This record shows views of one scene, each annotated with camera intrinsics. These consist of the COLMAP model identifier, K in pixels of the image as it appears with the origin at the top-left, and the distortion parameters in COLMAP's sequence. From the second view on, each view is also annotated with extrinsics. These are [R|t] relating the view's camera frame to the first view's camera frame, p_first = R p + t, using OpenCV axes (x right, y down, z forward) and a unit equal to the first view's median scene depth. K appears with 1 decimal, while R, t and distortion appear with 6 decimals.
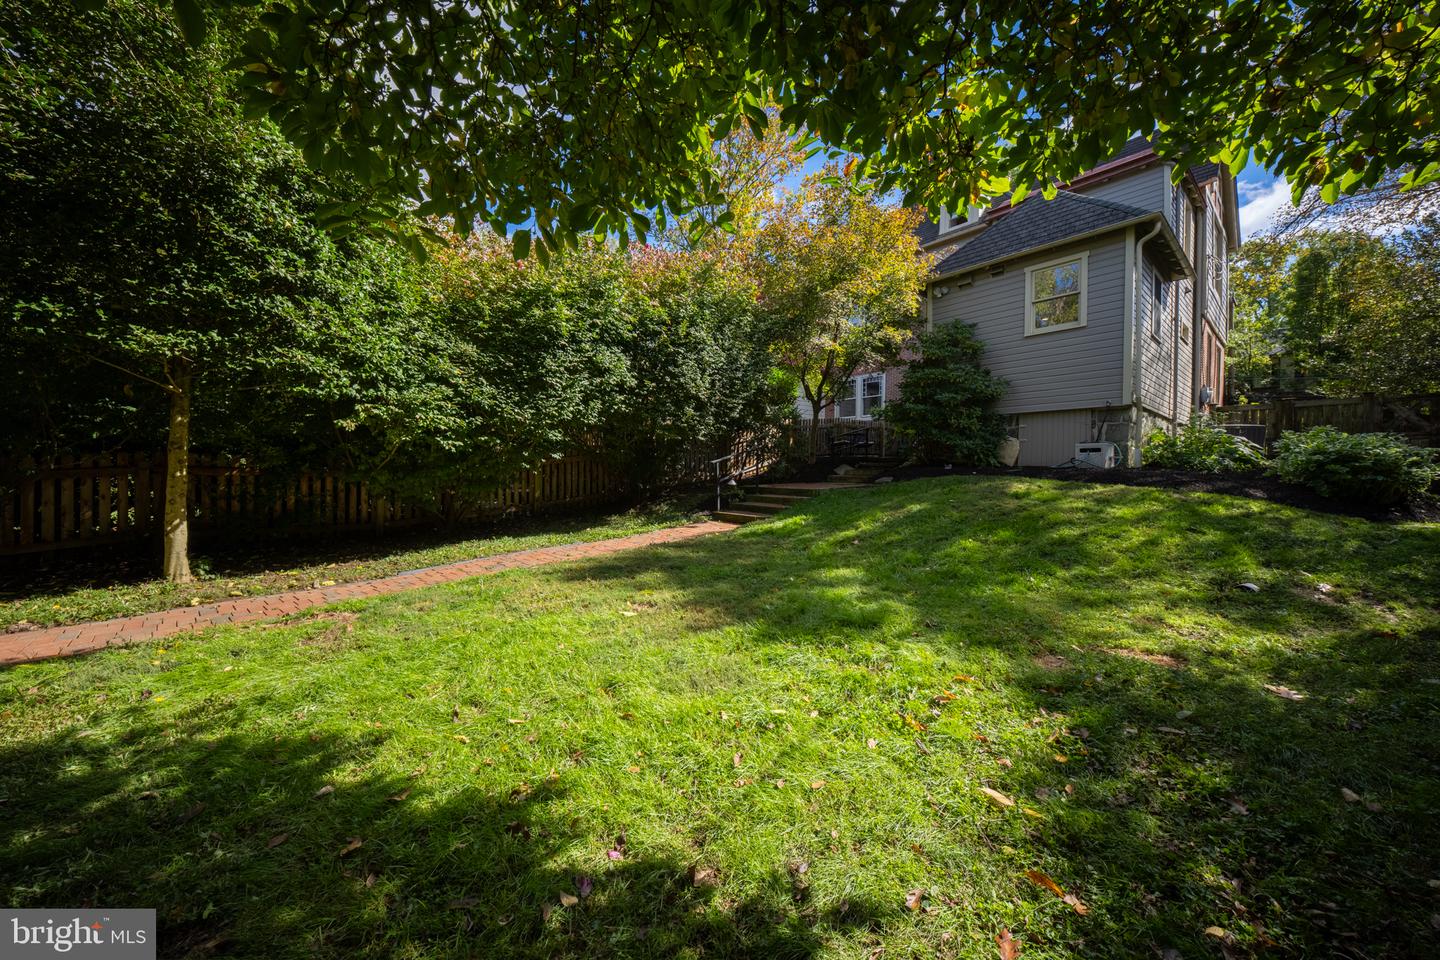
lens RADIAL K [[503.7, 0, 715.6], [0, 503.7, 477.0], [0, 0, 1]] dist [0.003512, -0.000265]
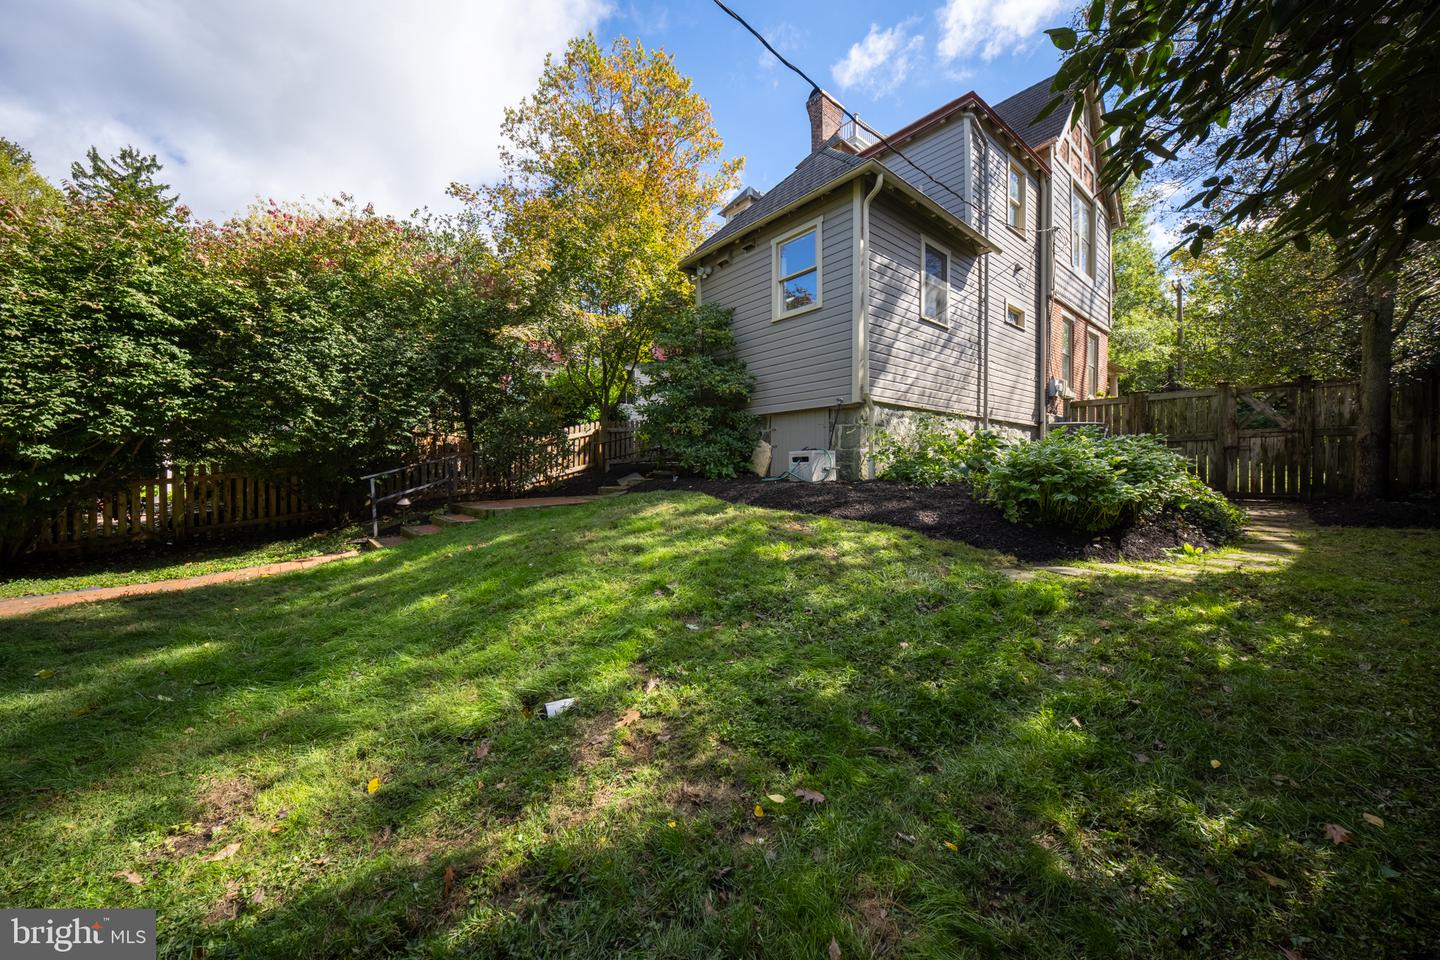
lens RADIAL K [[503.7, 0, 723.7], [0, 503.7, 474.0], [0, 0, 1]] dist [0.003512, -0.000265]
pose [[0.999890, -0.011257, -0.009691, 0.590900], [0.011201, 0.999920, -0.005807, -0.023944], [0.009756, 0.005698, 0.999936, 0.181914]]
